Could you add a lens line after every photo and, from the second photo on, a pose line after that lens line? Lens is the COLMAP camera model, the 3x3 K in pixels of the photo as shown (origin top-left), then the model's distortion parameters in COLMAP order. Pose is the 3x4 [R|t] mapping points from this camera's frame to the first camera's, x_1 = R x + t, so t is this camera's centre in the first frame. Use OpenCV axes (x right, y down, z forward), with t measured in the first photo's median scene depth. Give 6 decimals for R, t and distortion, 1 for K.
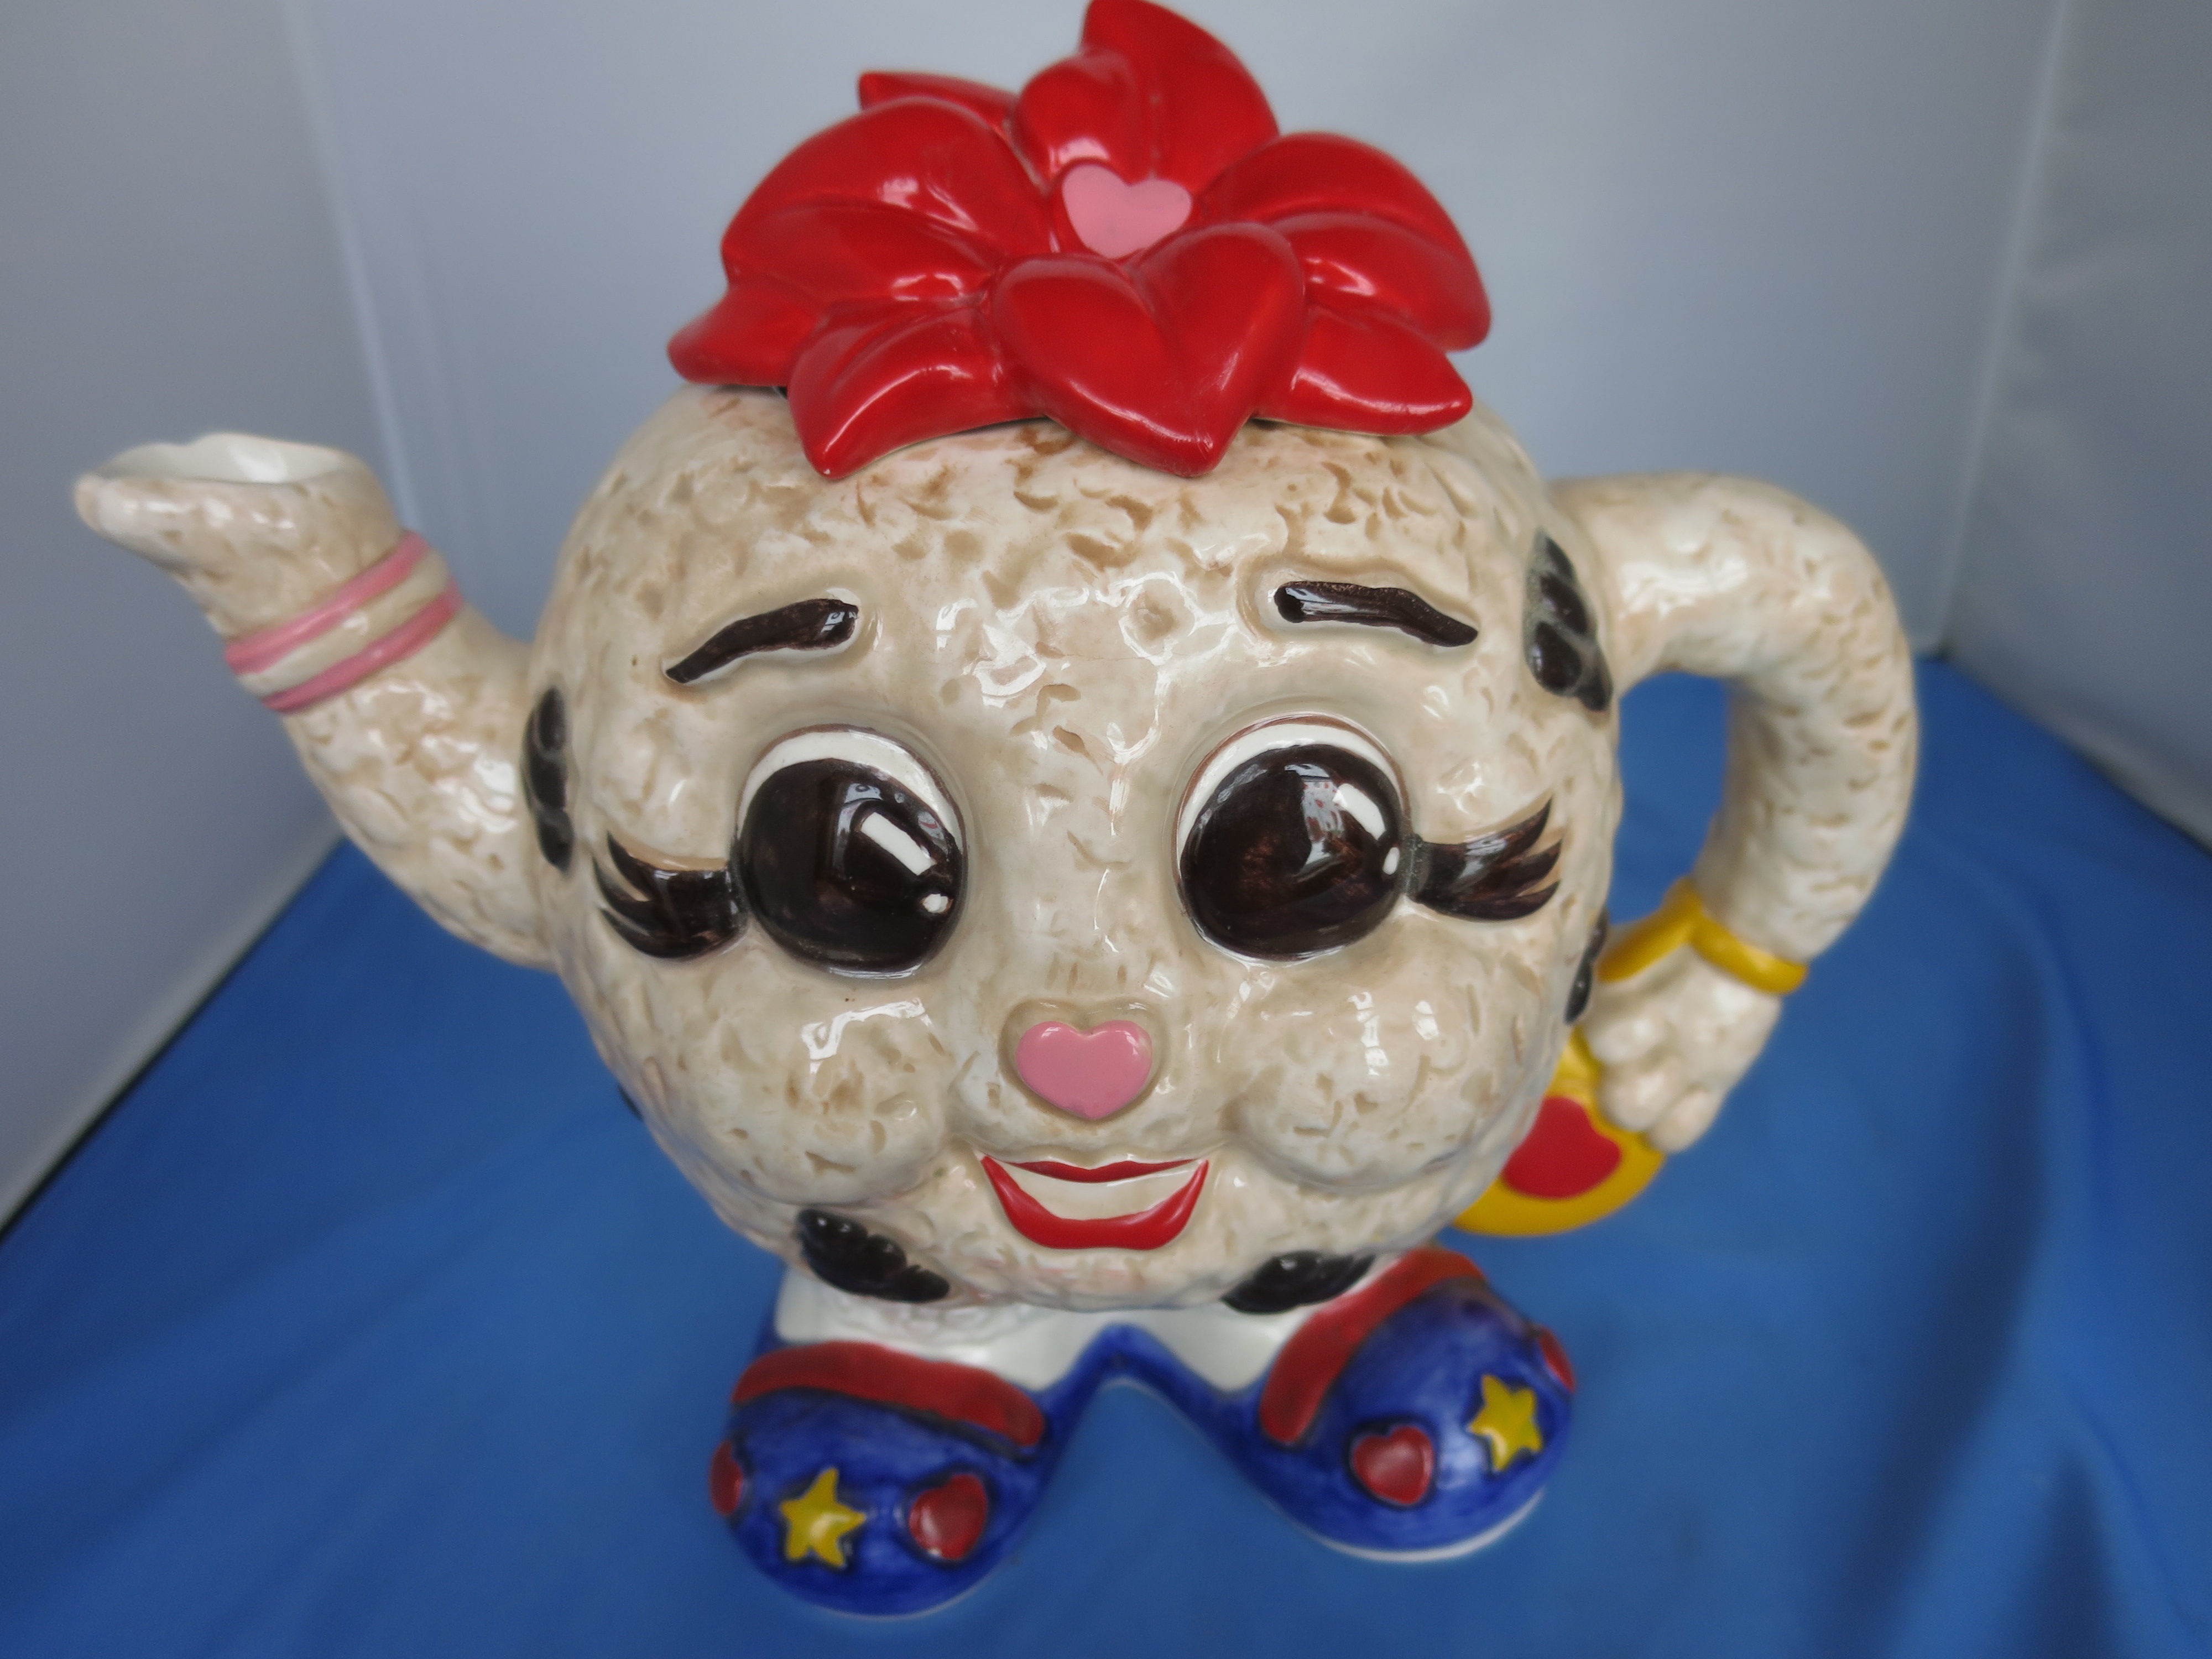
lens RADIAL K [[1575.9, 0, 1106.0], [0, 1575.9, 829.5], [0, 0, 1]] dist [-0.042841, 0.004727]
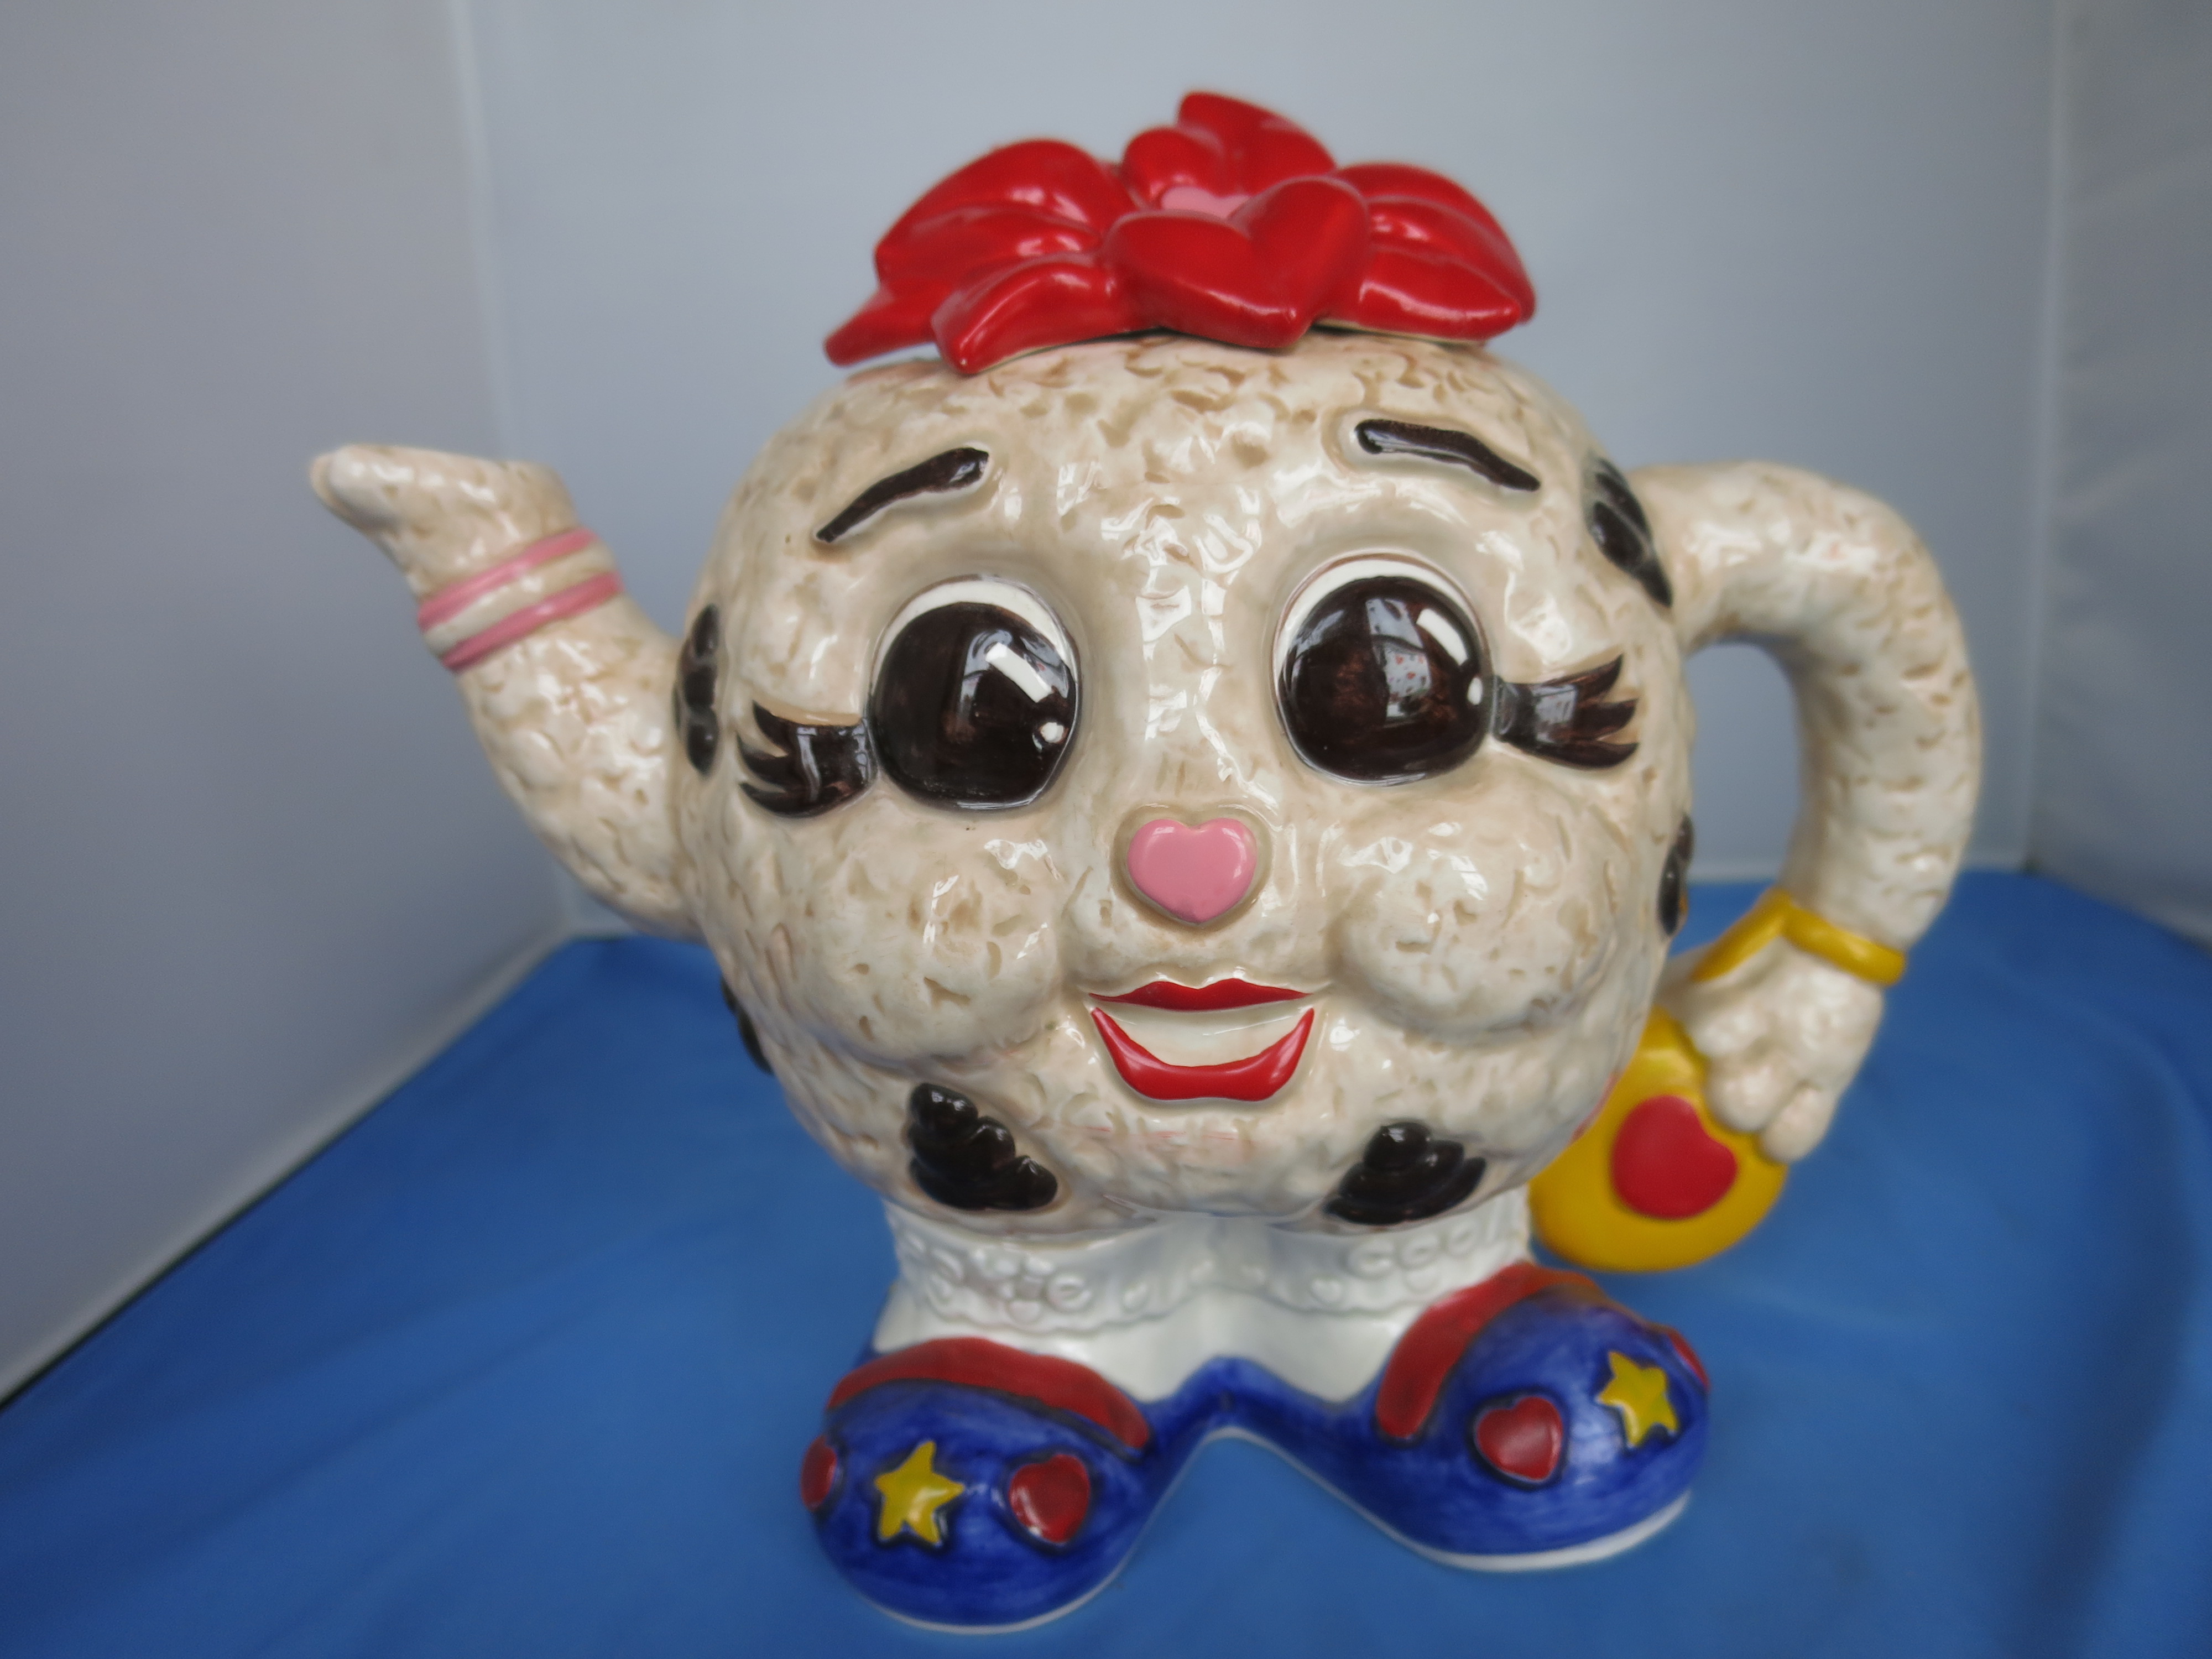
lens RADIAL K [[1575.9, 0, 1106.0], [0, 1575.9, 829.5], [0, 0, 1]] dist [-0.042841, 0.004727]
pose [[0.998494, -0.013656, -0.053144, -0.014251], [-0.000572, 0.965892, -0.258945, 0.378163], [0.054867, 0.258585, 0.964429, -0.024351]]
